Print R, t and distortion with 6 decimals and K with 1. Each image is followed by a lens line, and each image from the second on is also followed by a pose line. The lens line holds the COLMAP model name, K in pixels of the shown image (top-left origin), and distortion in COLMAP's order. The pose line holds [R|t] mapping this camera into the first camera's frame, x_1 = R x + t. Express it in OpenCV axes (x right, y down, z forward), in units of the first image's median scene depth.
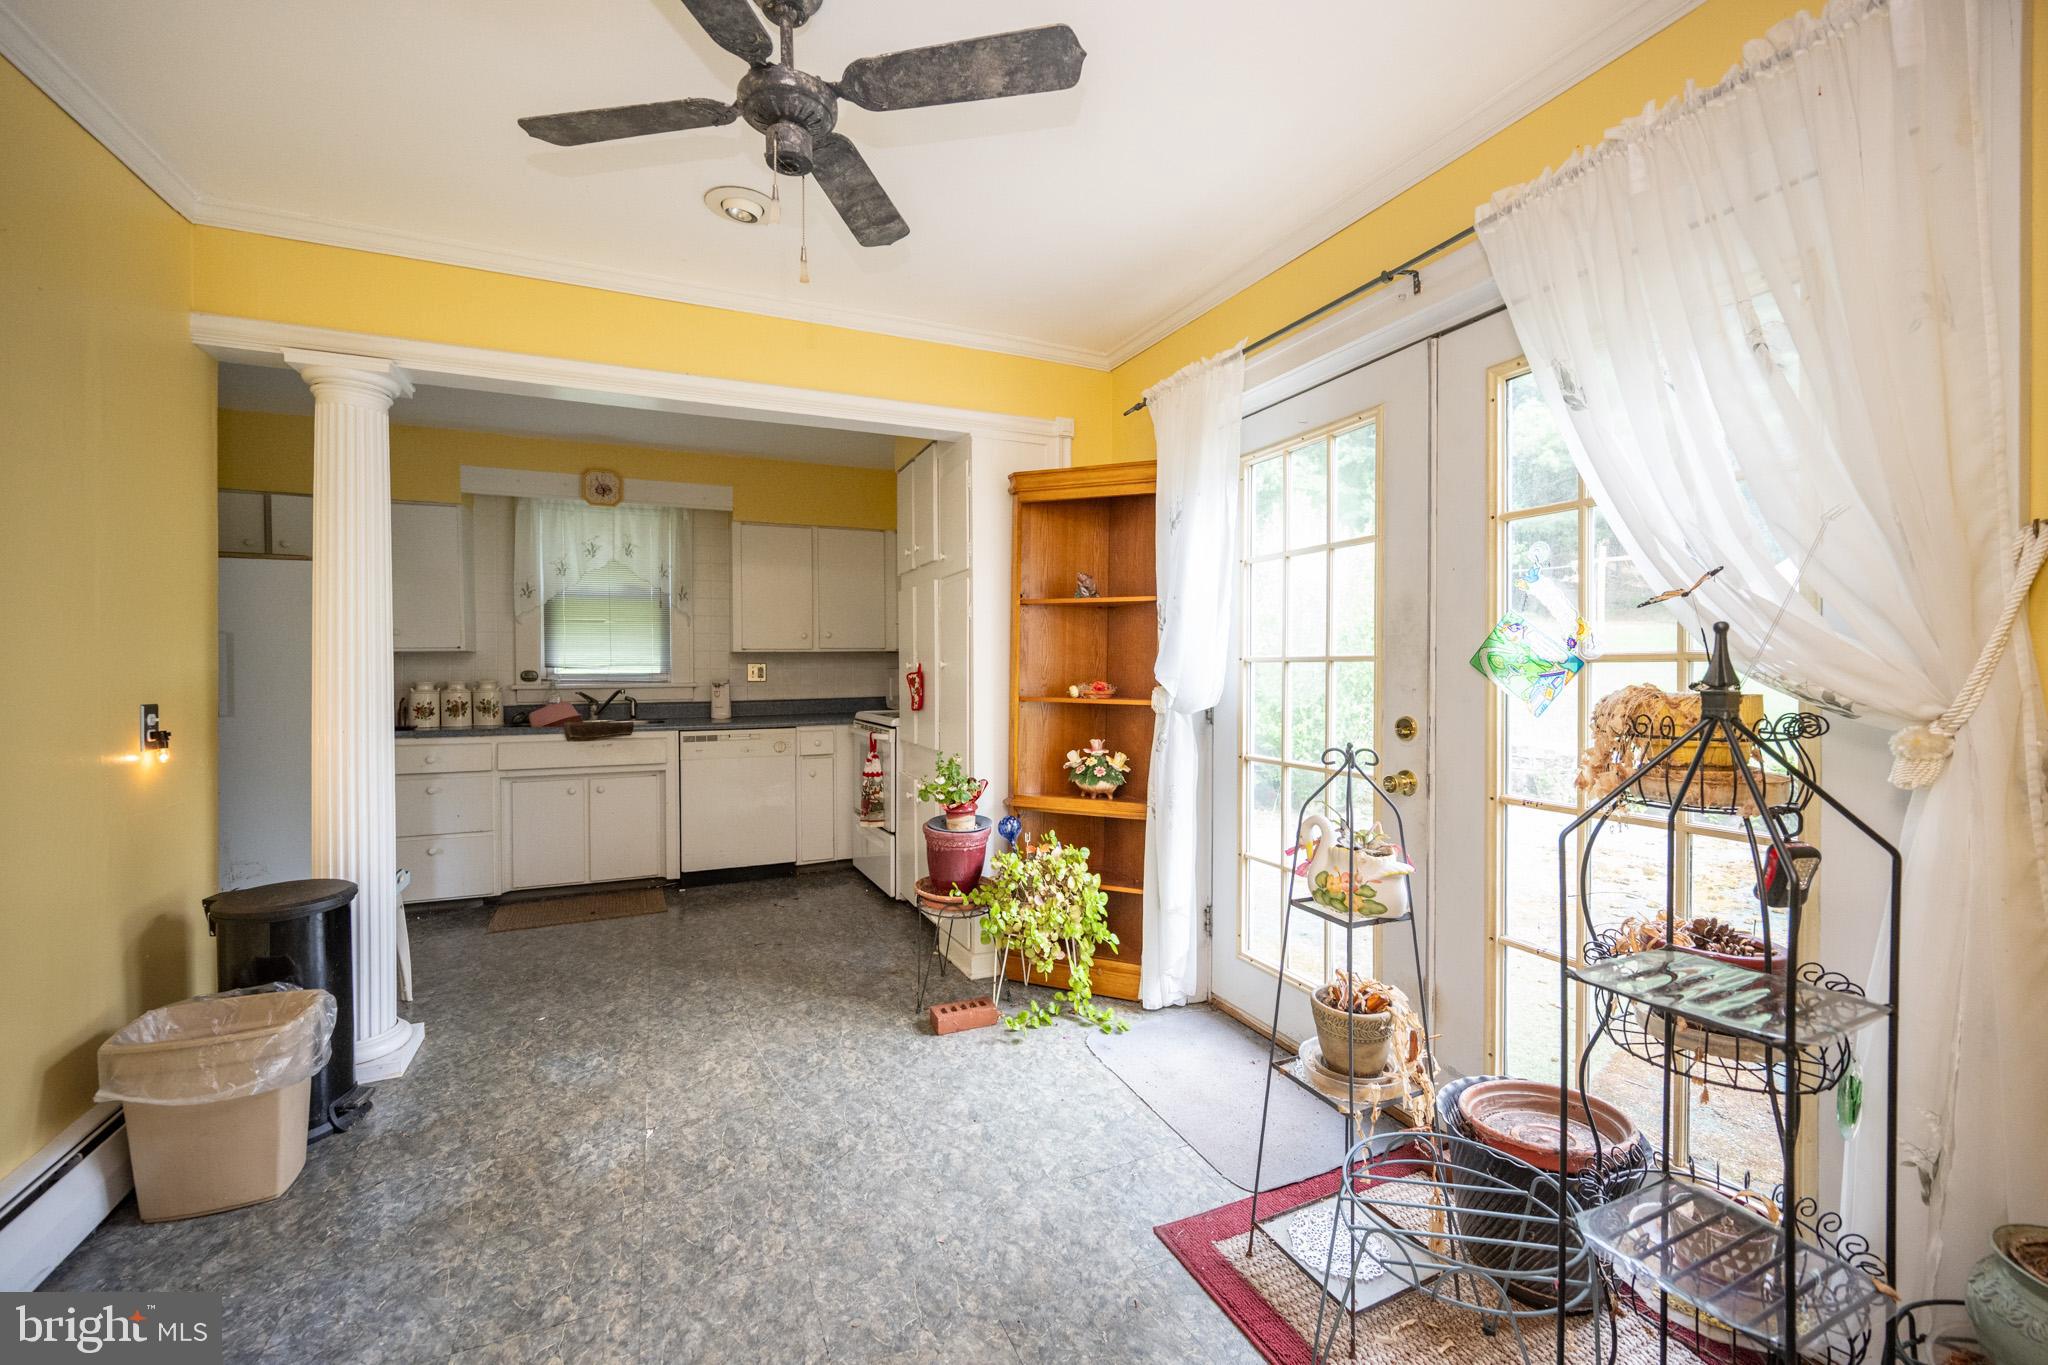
lens RADIAL K [[826.9, 0, 1022.5], [0, 826.9, 670.9], [0, 0, 1]] dist [-0.005157, 0.001296]
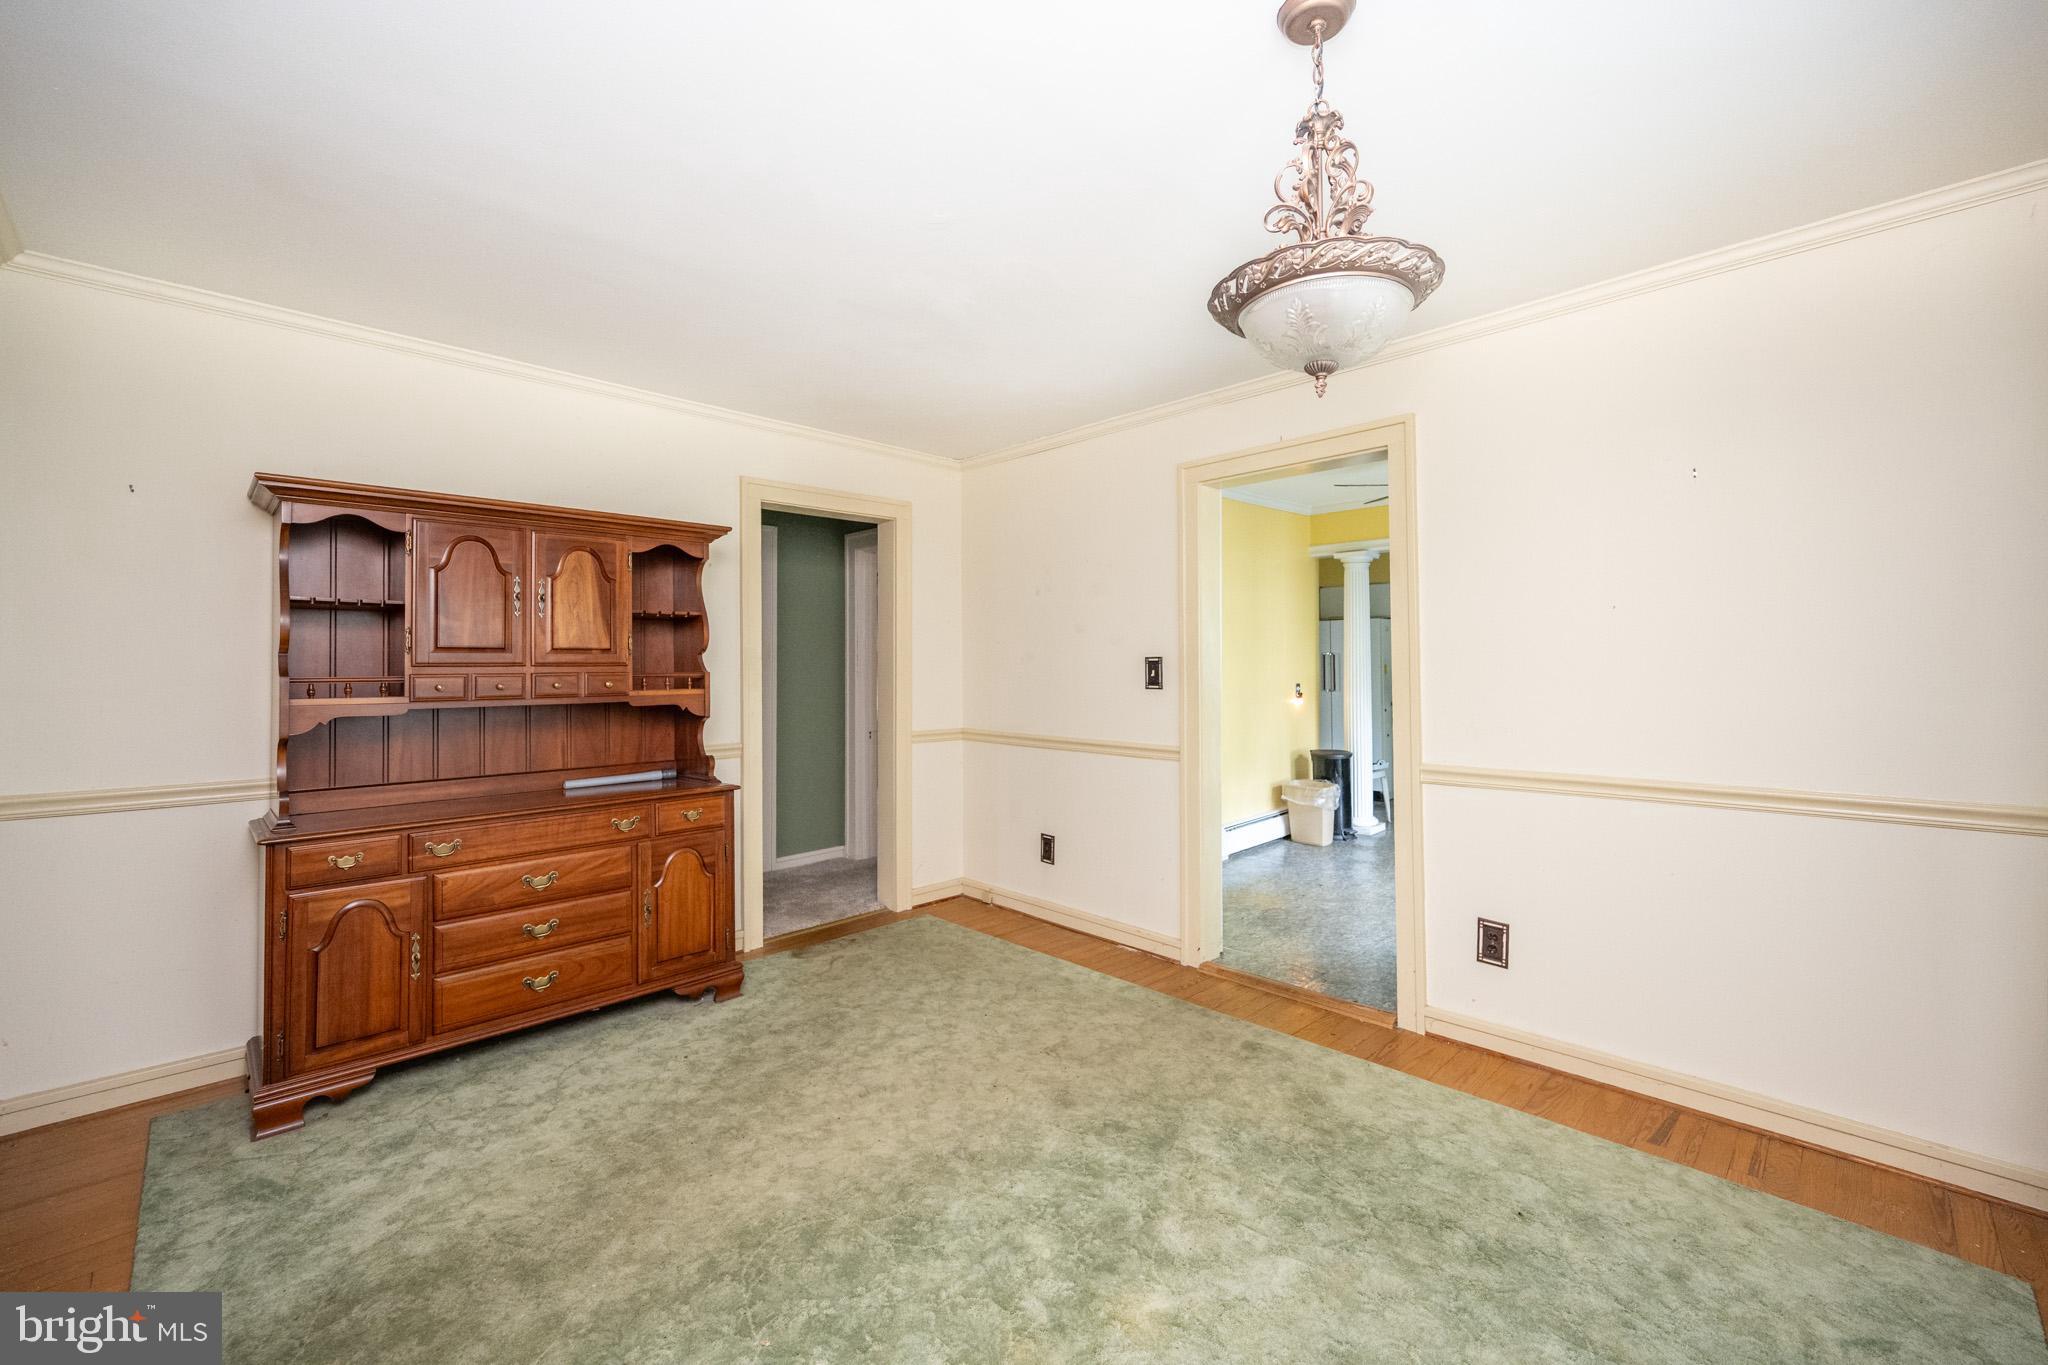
lens RADIAL K [[826.9, 0, 1040.7], [0, 826.9, 654.0], [0, 0, 1]] dist [-0.005157, 0.001296]
pose [[0.371501, -0.008921, -0.928390, 0.929540], [-0.007512, 0.999892, -0.012614, -0.014794], [0.928402, 0.011660, 0.371394, -0.665146]]
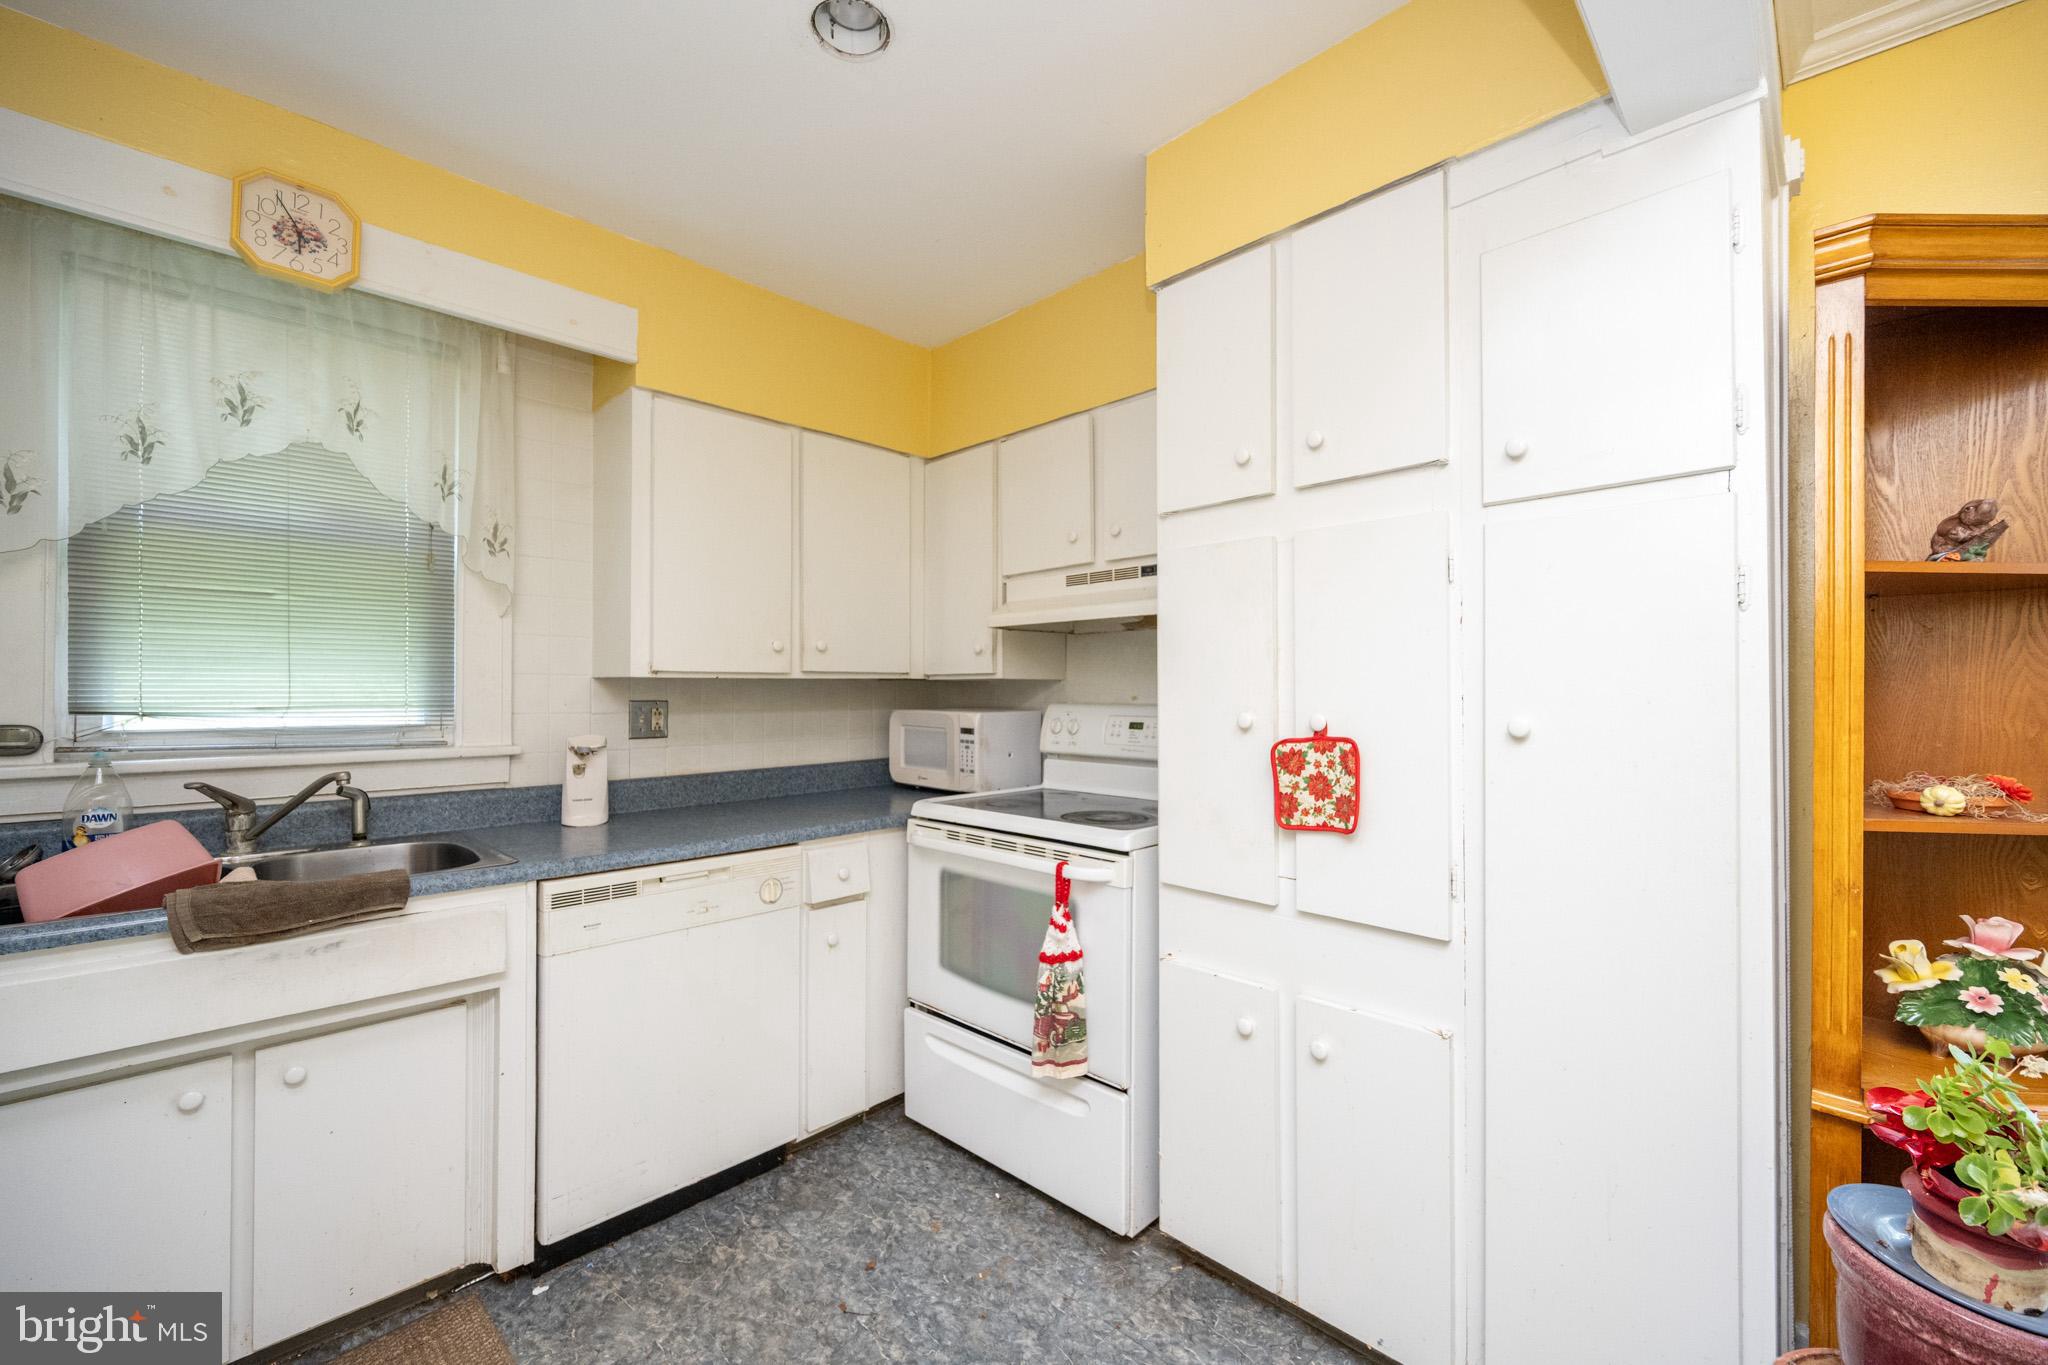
lens RADIAL K [[826.9, 0, 1022.7], [0, 826.9, 686.2], [0, 0, 1]] dist [-0.005157, 0.001296]
pose [[0.932736, 0.008525, 0.360458, -0.492763], [-0.005359, 0.999938, -0.009783, -0.023789], [-0.360519, 0.007193, 0.932724, 0.793973]]
